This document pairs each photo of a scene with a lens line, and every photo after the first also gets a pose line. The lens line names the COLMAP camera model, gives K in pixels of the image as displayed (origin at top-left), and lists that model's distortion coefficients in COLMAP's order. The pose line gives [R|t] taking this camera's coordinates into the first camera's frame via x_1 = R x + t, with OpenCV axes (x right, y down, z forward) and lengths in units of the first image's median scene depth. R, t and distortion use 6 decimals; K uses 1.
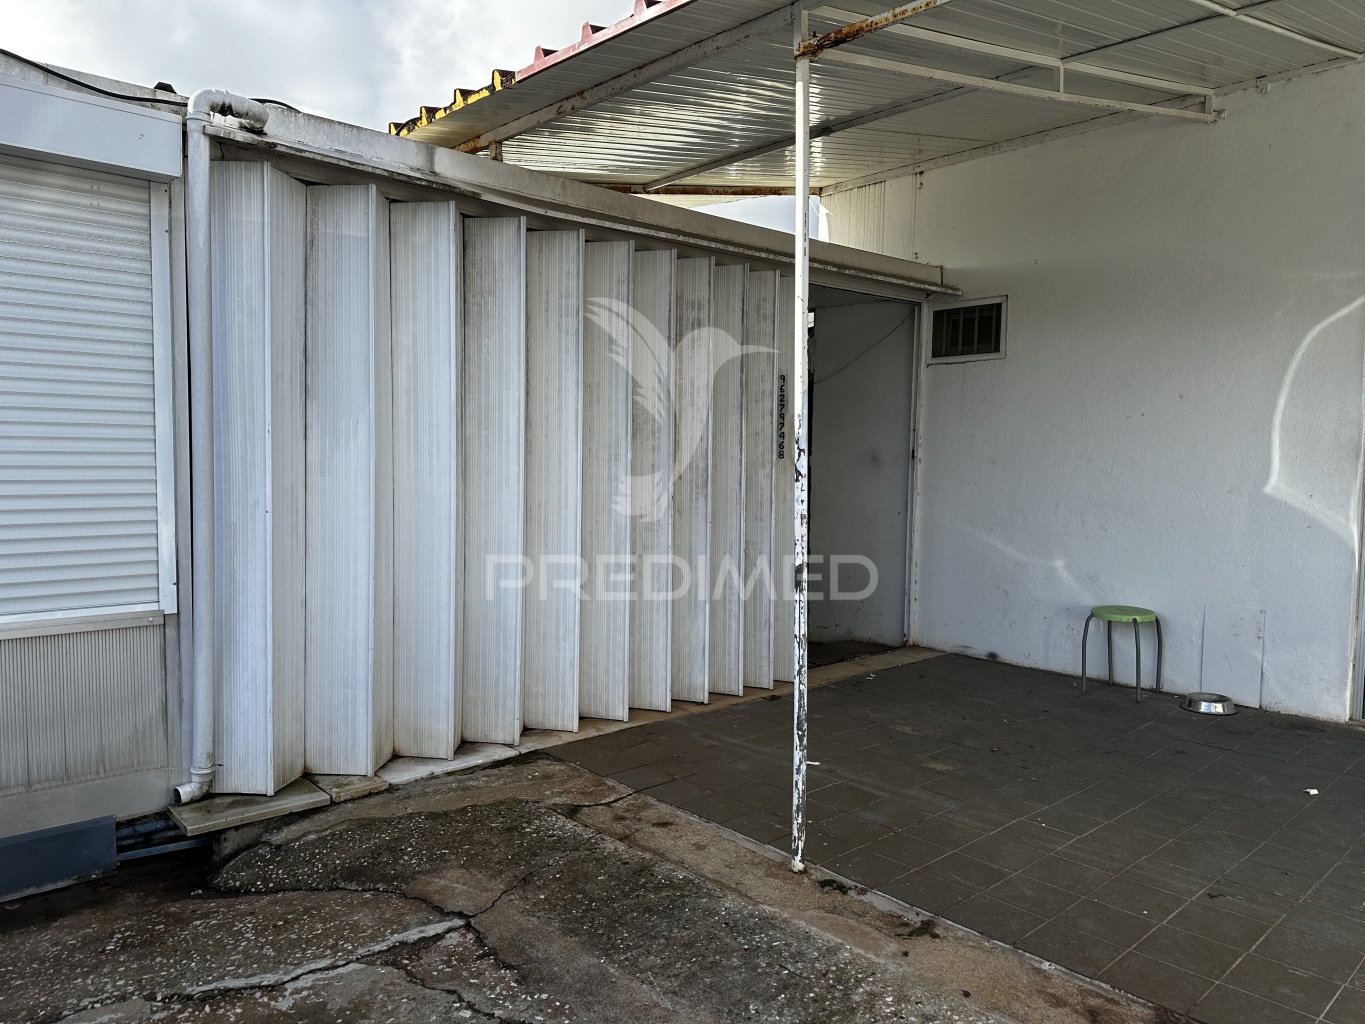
lens RADIAL K [[961.3, 0, 679.5], [0, 961.3, 498.9], [0, 0, 1]] dist [0.074408, -0.092337]
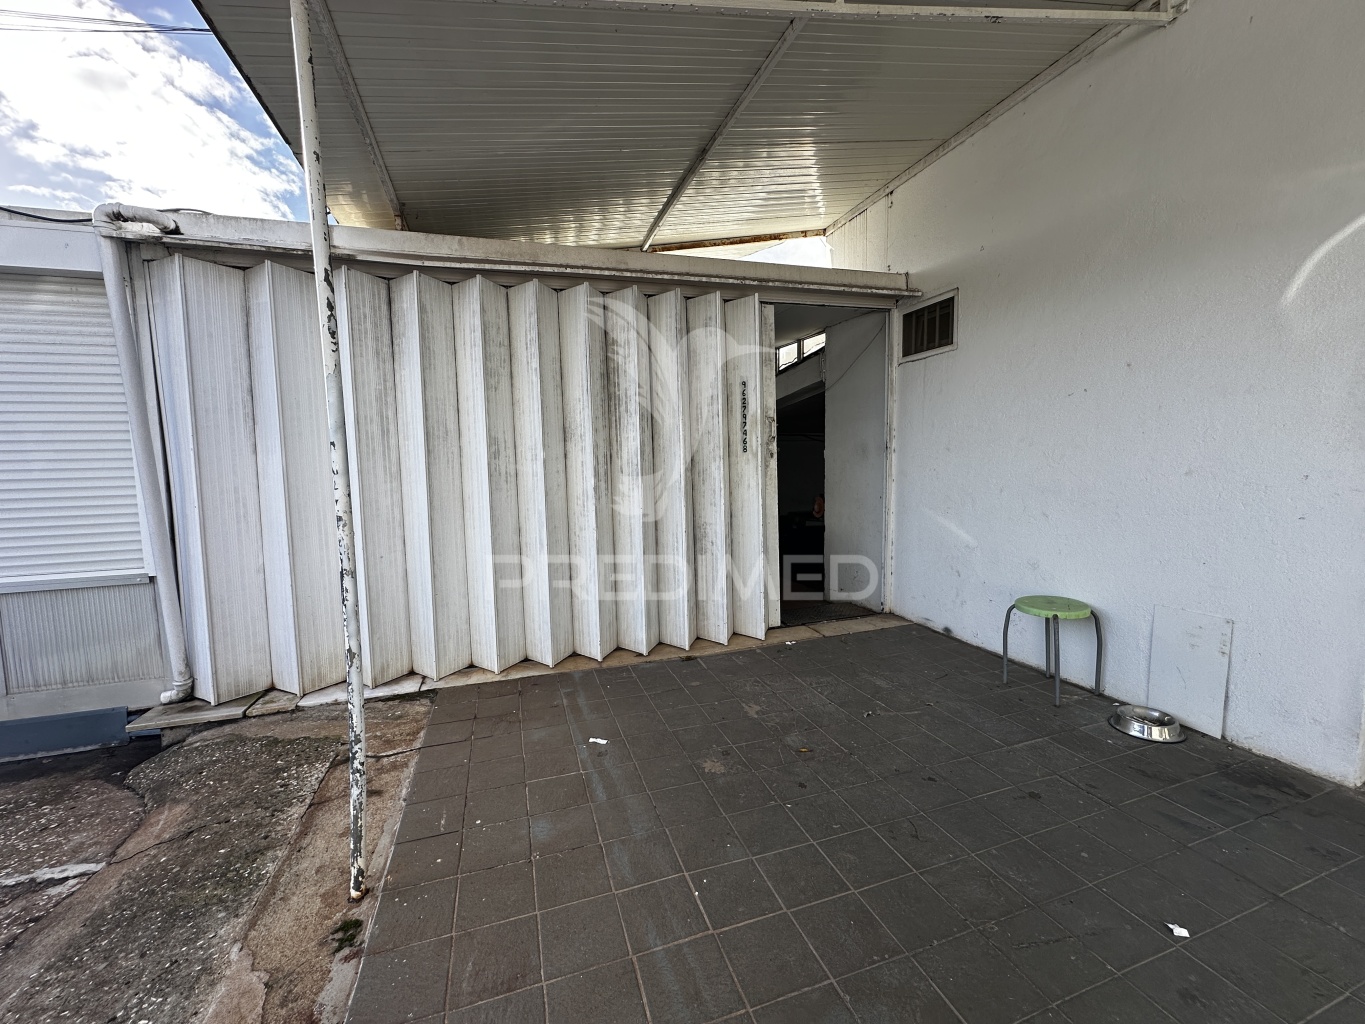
lens RADIAL K [[546.7, 0, 685.8], [0, 546.7, 505.0], [0, 0, 1]] dist [-0.002881, 0.000830]
pose [[0.906256, 0.000250, -0.422728, 0.539825], [0.016103, 0.999254, 0.035112, -0.005756], [0.422422, -0.038627, 0.905576, 0.575003]]
